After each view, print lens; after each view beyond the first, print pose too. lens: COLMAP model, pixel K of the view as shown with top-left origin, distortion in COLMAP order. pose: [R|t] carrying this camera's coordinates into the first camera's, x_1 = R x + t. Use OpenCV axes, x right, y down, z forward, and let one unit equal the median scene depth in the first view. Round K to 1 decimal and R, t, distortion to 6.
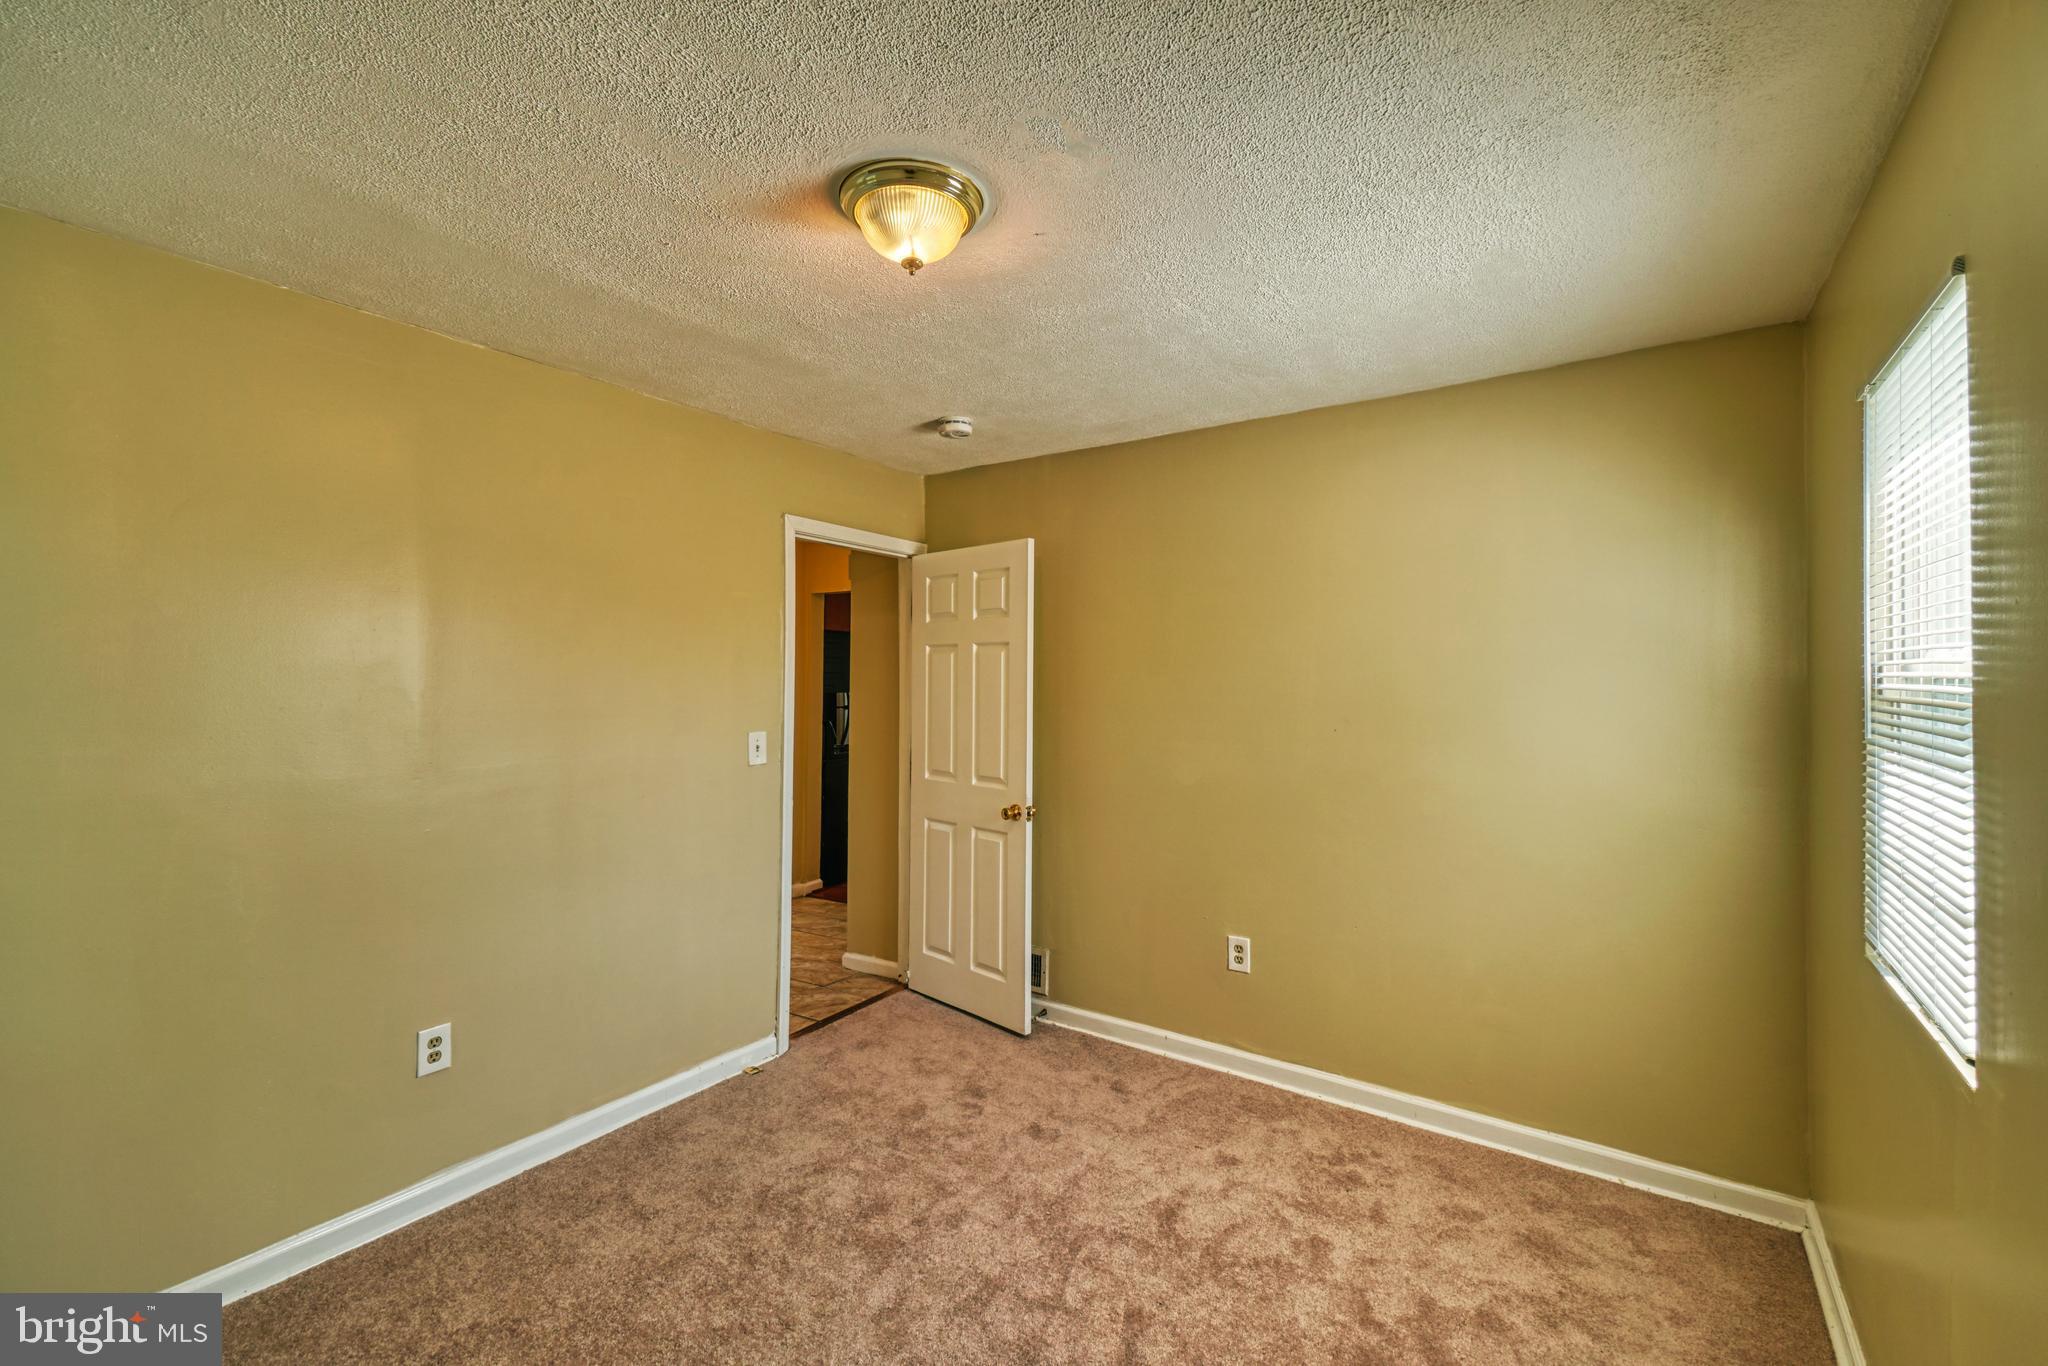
lens RADIAL K [[881.0, 0, 1017.9], [0, 881.0, 670.8], [0, 0, 1]] dist [0.052136, -0.018129]
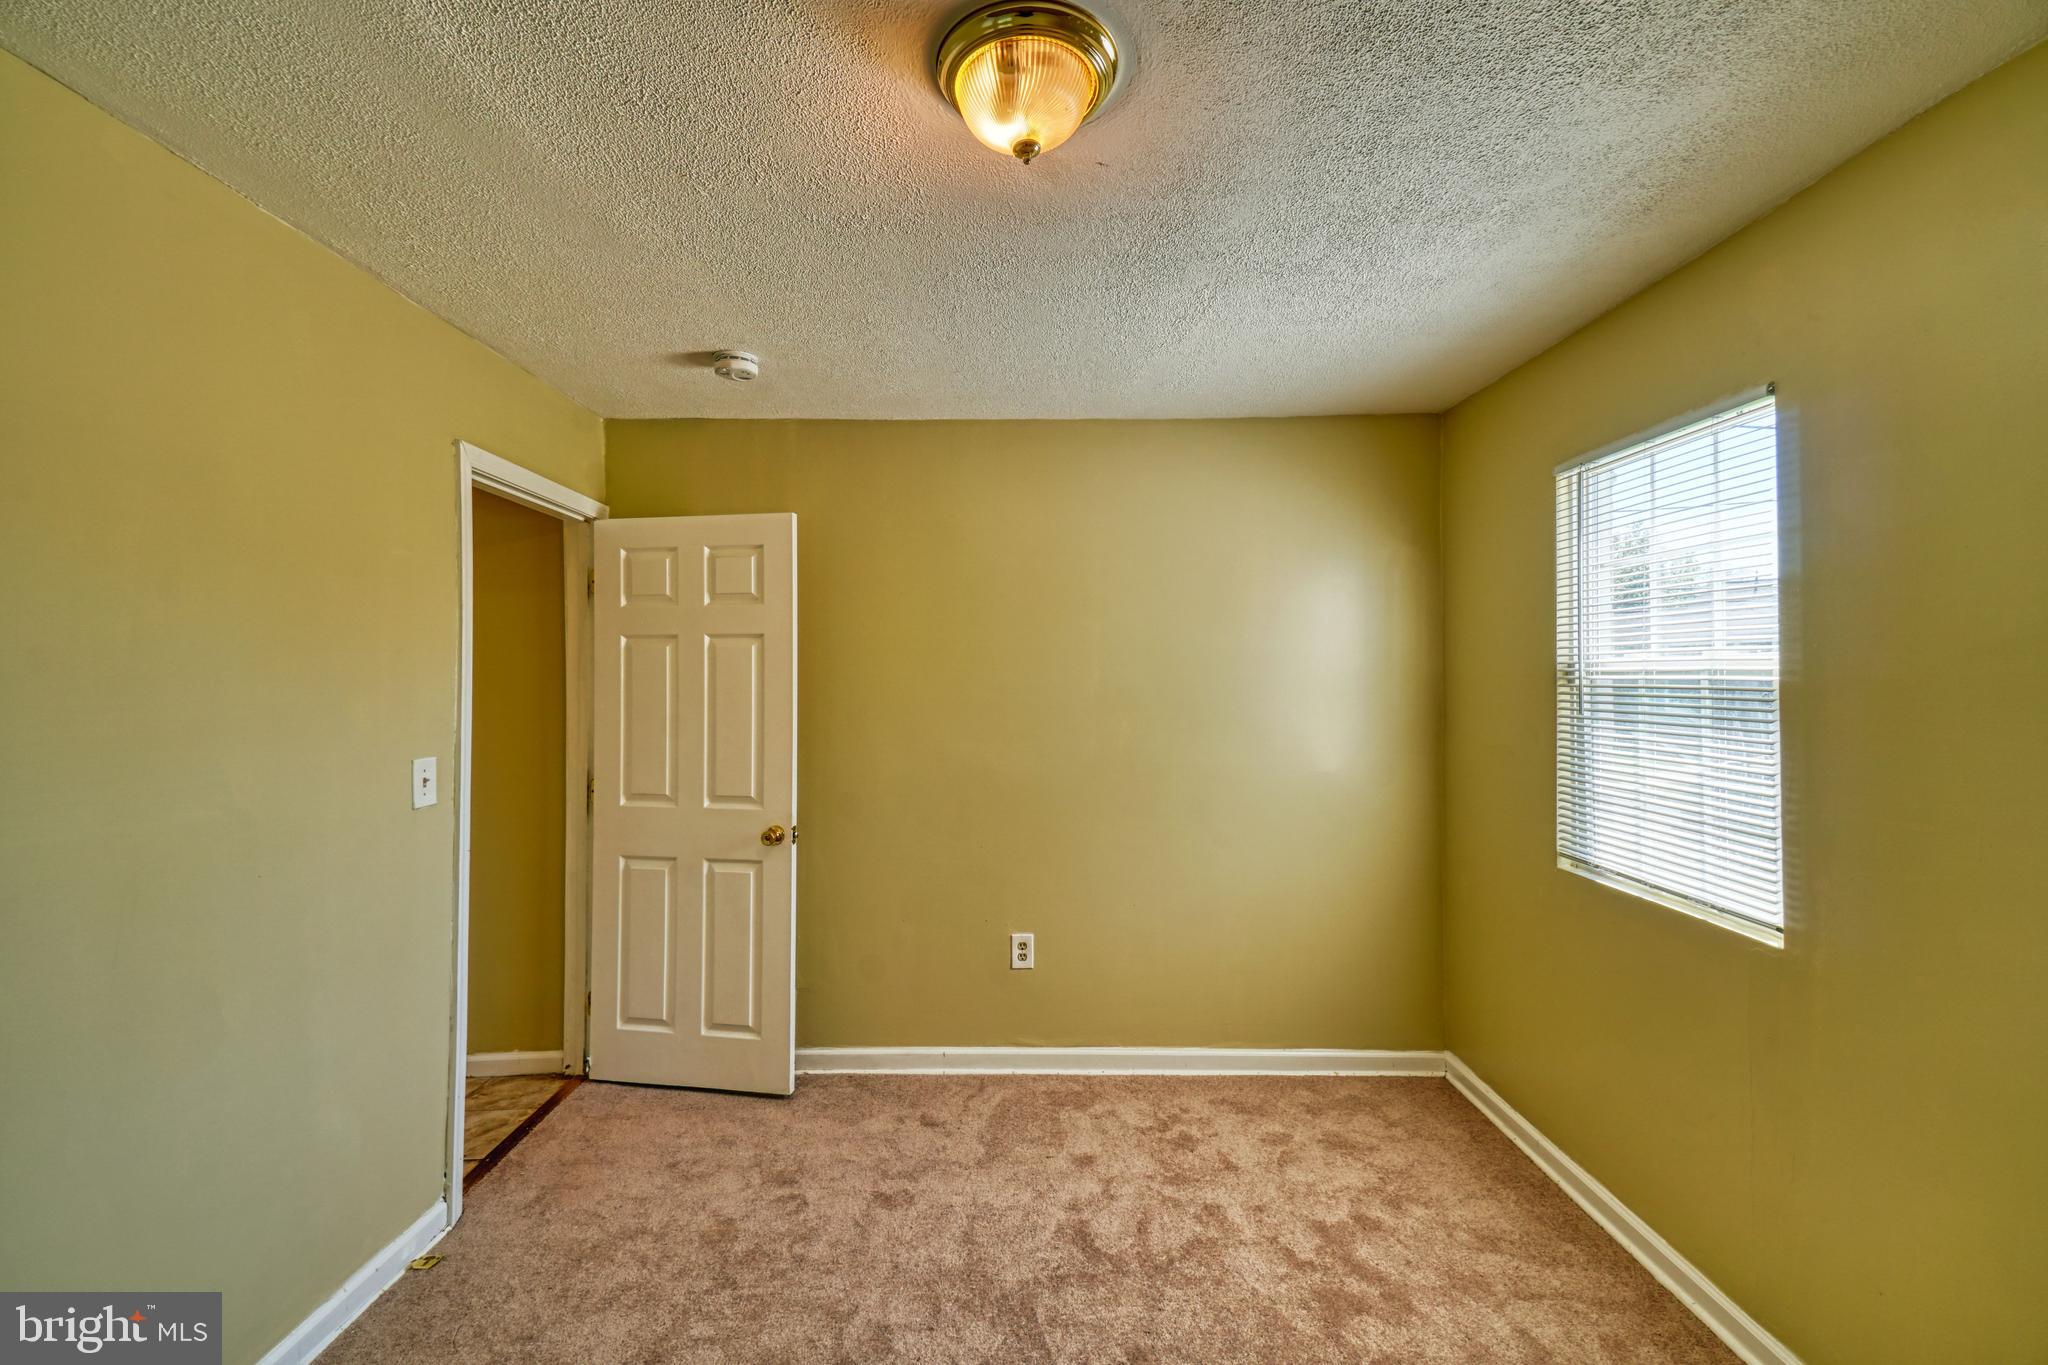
lens RADIAL K [[862.8, 0, 1015.7], [0, 862.8, 671.9], [0, 0, 1]] dist [0.047375, -0.015871]
pose [[0.824677, -0.001151, 0.565603, -0.313221], [0.000632, 0.999999, 0.001114, 0.003342], [-0.565604, -0.000561, 0.824677, 0.202737]]
